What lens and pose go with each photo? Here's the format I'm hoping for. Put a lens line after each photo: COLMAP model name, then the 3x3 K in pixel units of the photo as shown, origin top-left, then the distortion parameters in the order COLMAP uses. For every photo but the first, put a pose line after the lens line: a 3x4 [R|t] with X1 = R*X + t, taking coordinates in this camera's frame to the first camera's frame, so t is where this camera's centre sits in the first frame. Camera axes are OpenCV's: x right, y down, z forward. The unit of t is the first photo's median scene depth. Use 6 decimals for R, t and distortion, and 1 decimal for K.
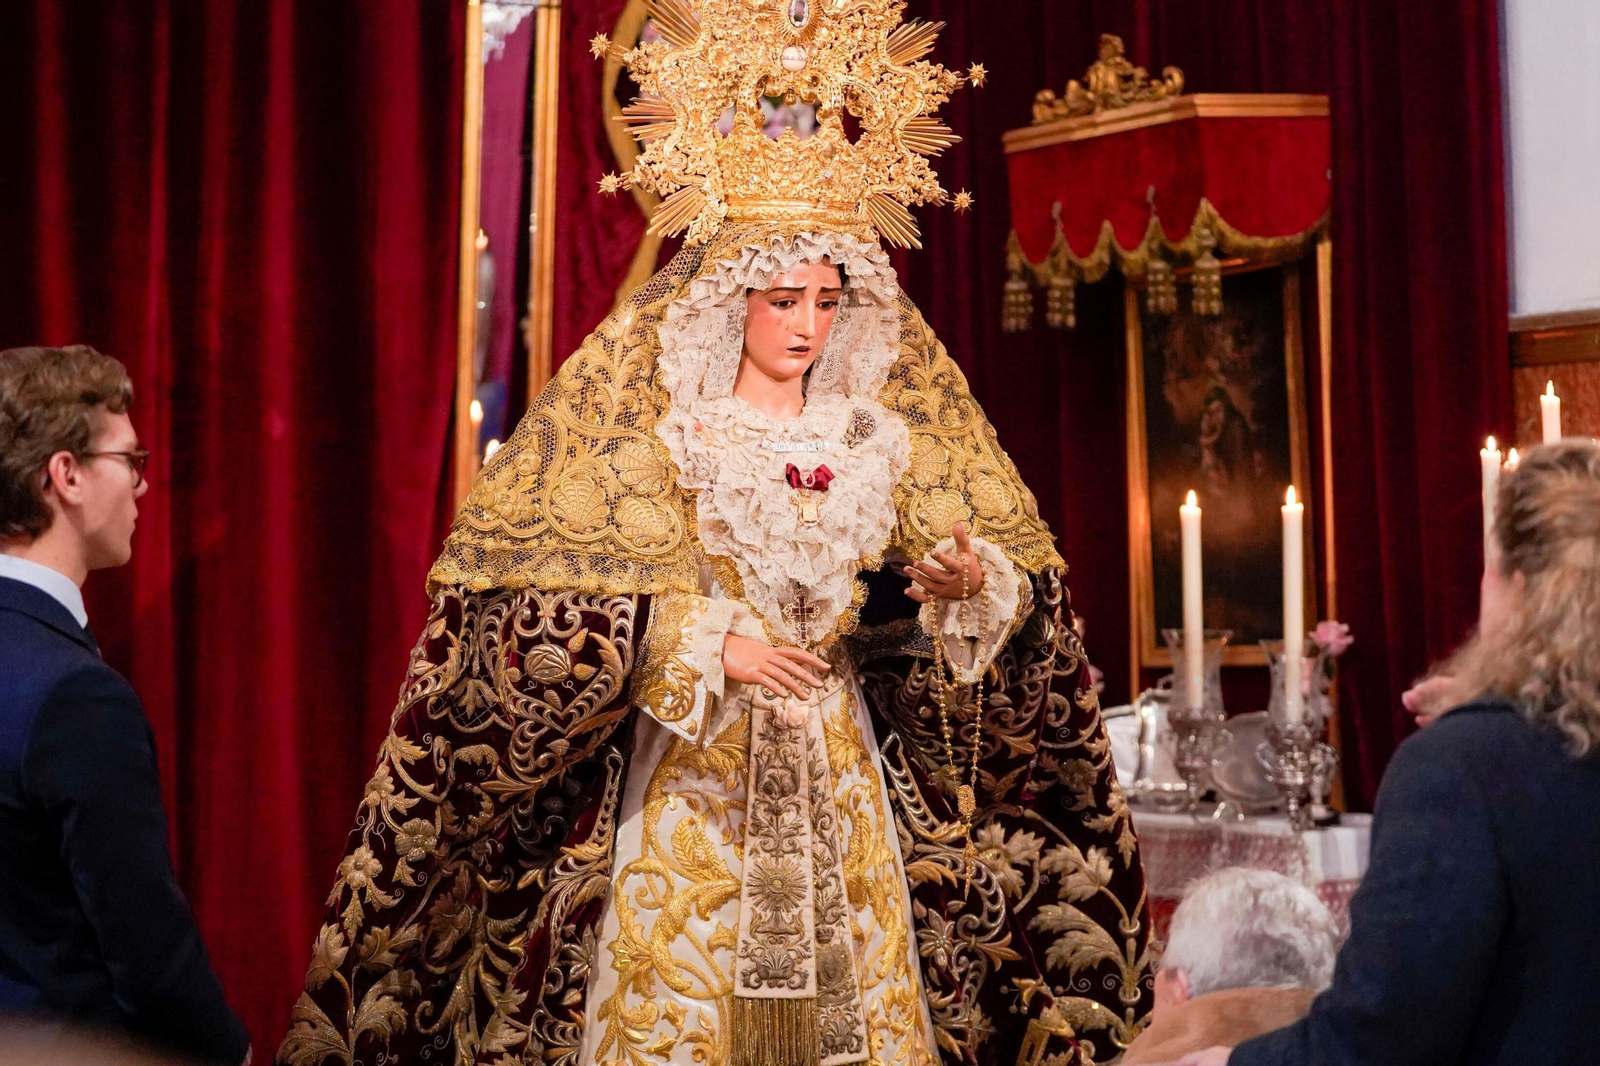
lens RADIAL K [[3451.4, 0, 800.0], [0, 3451.4, 533.0], [0, 0, 1]] dist [-0.292966, 0.164002]
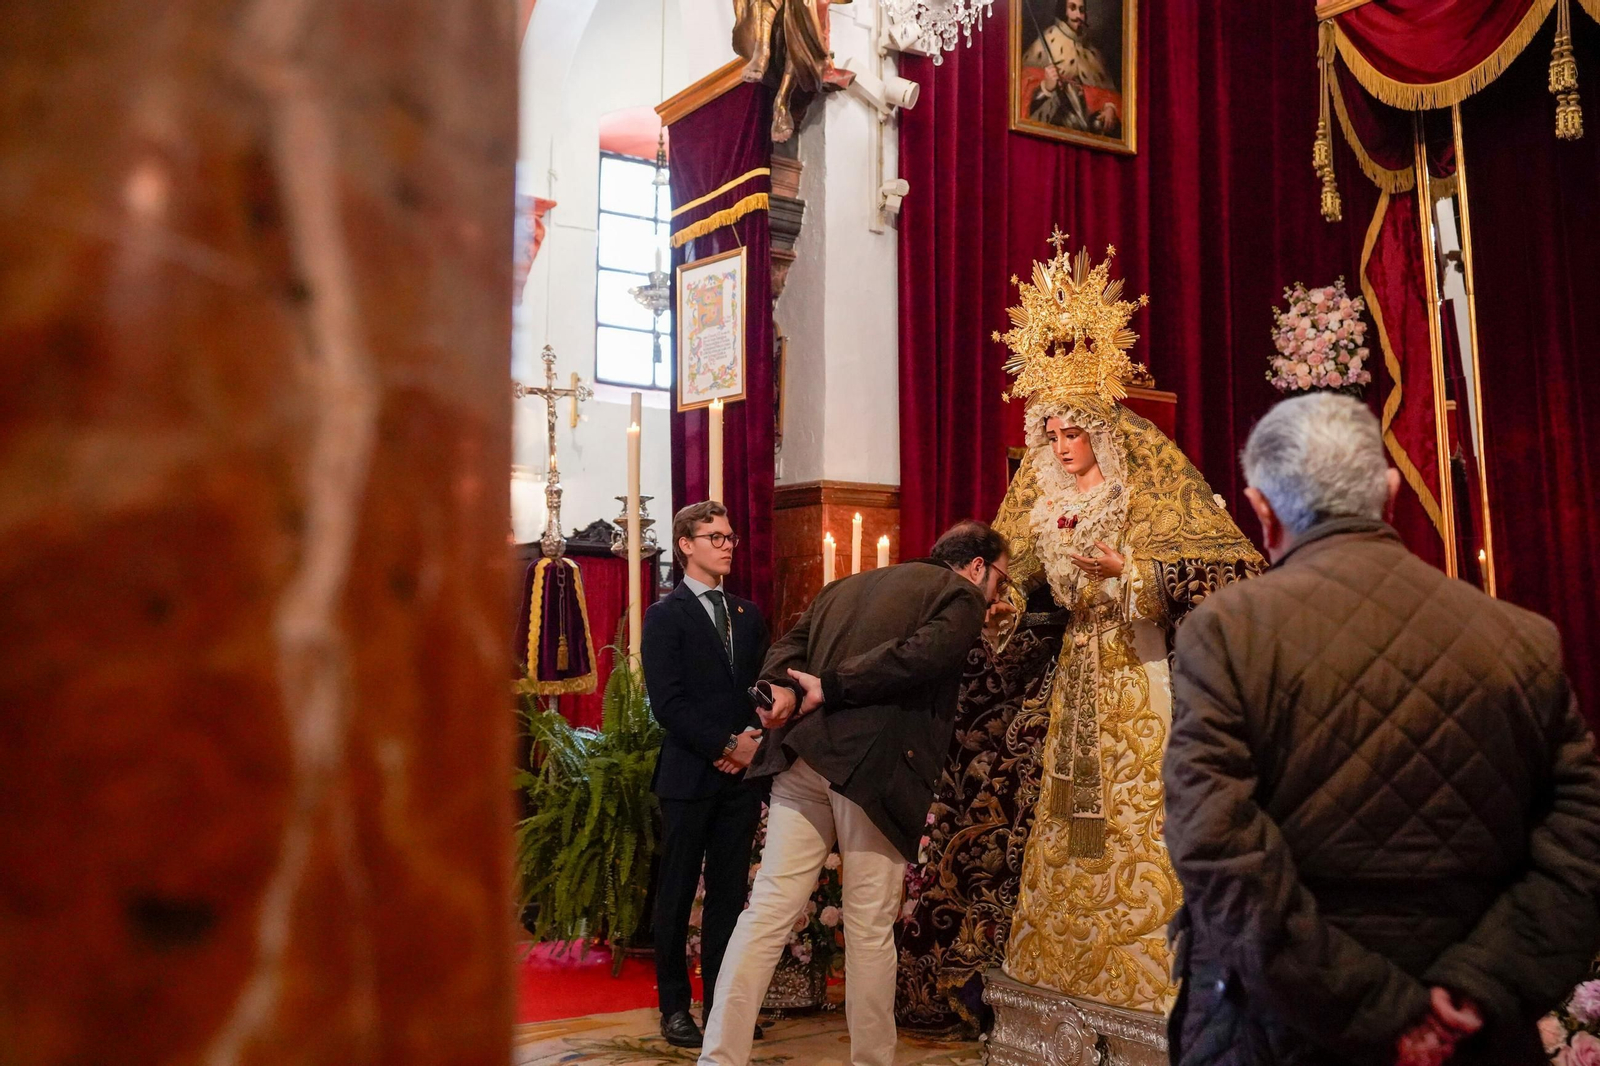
lens RADIAL K [[1616.3, 0, 800.0], [0, 1616.3, 533.0], [0, 0, 1]] dist [-0.023508, 0.025849]
pose [[0.103937, -0.075691, -0.991699, 0.931467], [0.012526, 0.997120, -0.074792, 0.059629], [0.994505, -0.004648, 0.104586, 0.745117]]
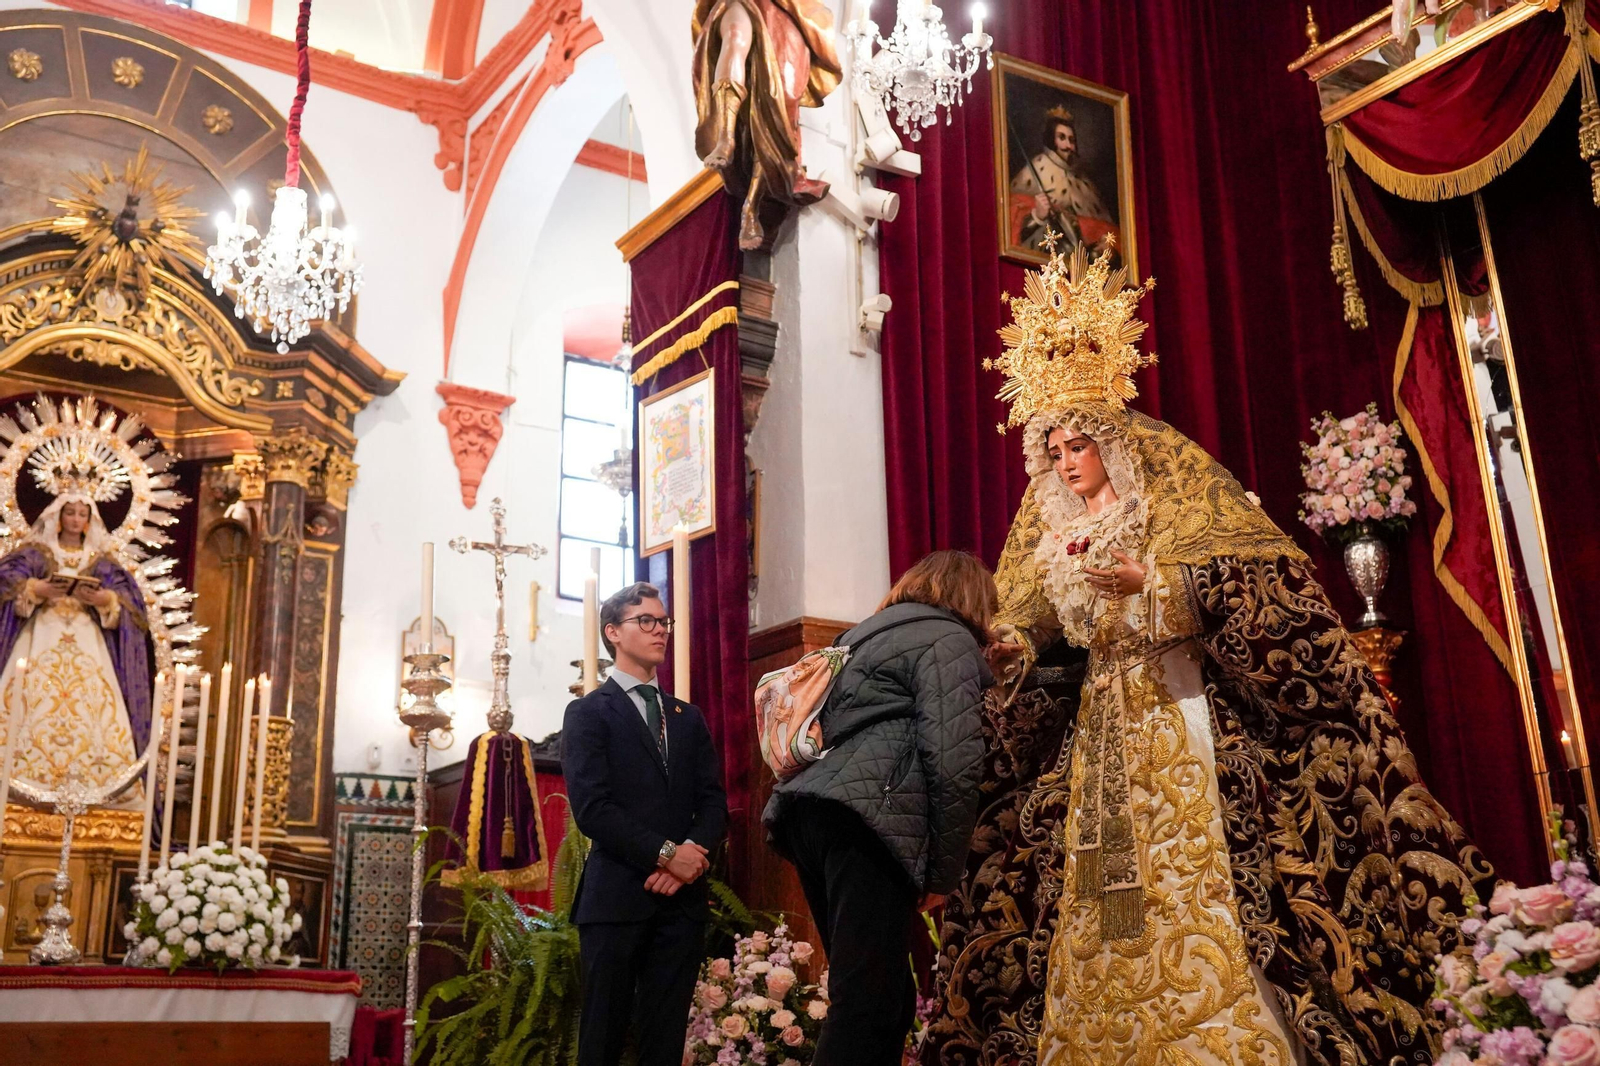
lens RADIAL K [[1743.9, 0, 800.0], [0, 1743.9, 533.0], [0, 0, 1]] dist [-0.007859, 0.011624]
pose [[0.100869, -0.278904, -0.955007, 0.834914], [0.033655, 0.960310, -0.276898, 0.217525], [0.994330, -0.004210, 0.106252, 0.767726]]
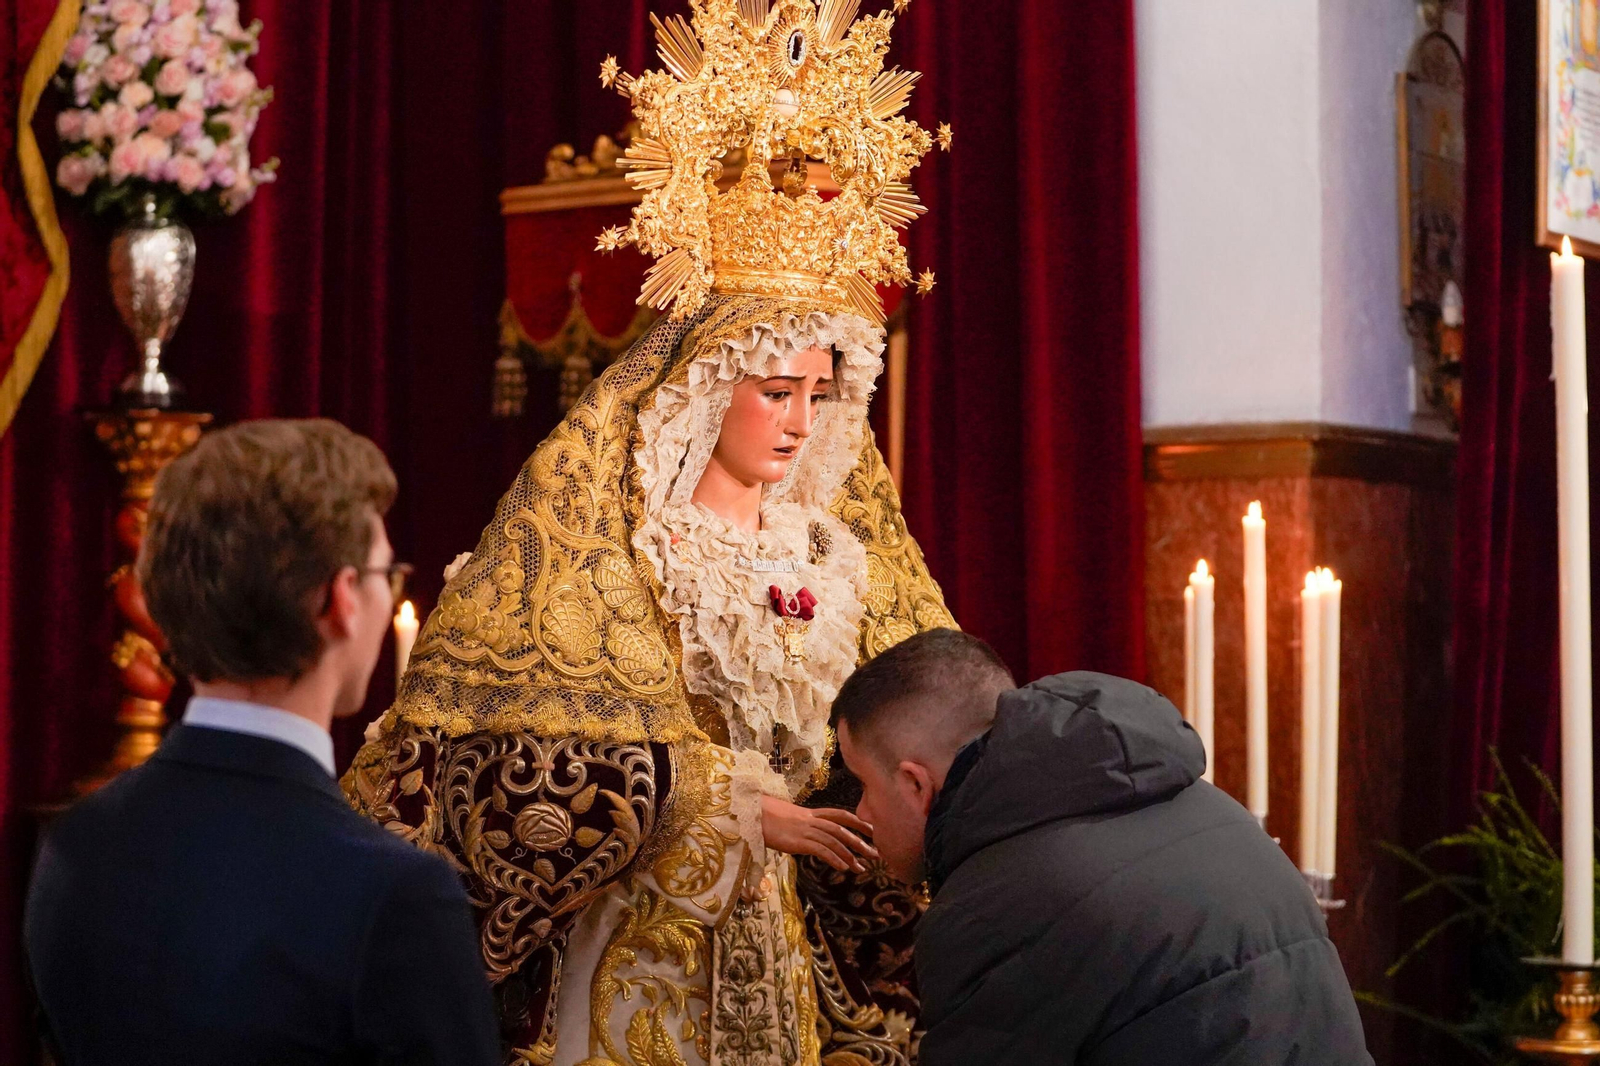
lens RADIAL K [[3600.5, 0, 800.0], [0, 3600.5, 533.0], [0, 0, 1]] dist [-0.292293, -0.413821]
pose [[0.935733, 0.033101, 0.351151, -0.304790], [-0.025607, 0.999335, -0.025965, -0.010458], [-0.351777, 0.015304, 0.935959, 0.179840]]
